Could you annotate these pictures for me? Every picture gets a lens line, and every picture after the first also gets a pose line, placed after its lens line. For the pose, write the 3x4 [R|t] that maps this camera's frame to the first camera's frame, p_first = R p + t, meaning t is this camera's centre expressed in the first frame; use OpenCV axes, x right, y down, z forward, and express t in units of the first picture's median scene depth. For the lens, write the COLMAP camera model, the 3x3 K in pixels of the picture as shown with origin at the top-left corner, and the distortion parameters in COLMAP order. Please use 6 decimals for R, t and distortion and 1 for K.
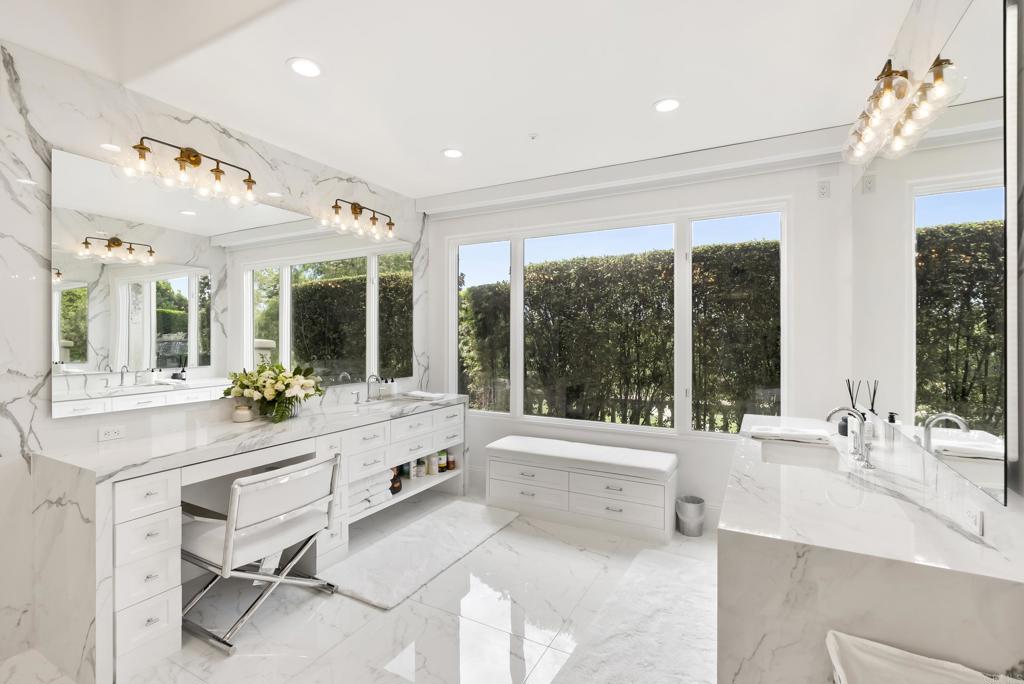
lens RADIAL K [[468.4, 0, 514.9], [0, 468.4, 339.5], [0, 0, 1]] dist [-0.003190, 0.000840]
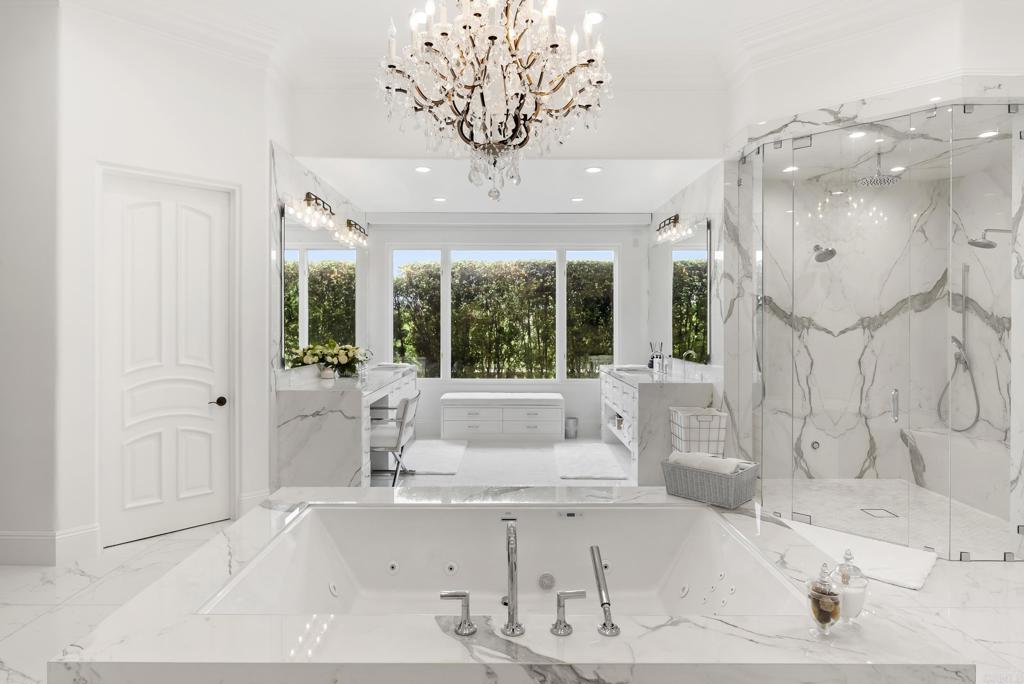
lens RADIAL K [[582.3, 0, 509.3], [0, 582.3, 336.2], [0, 0, 1]] dist [0.001044, -0.000020]
pose [[0.883408, -0.008174, 0.468534, -0.718626], [0.001424, 0.999890, 0.014758, 0.012714], [-0.468603, -0.012370, 0.883322, -0.673437]]
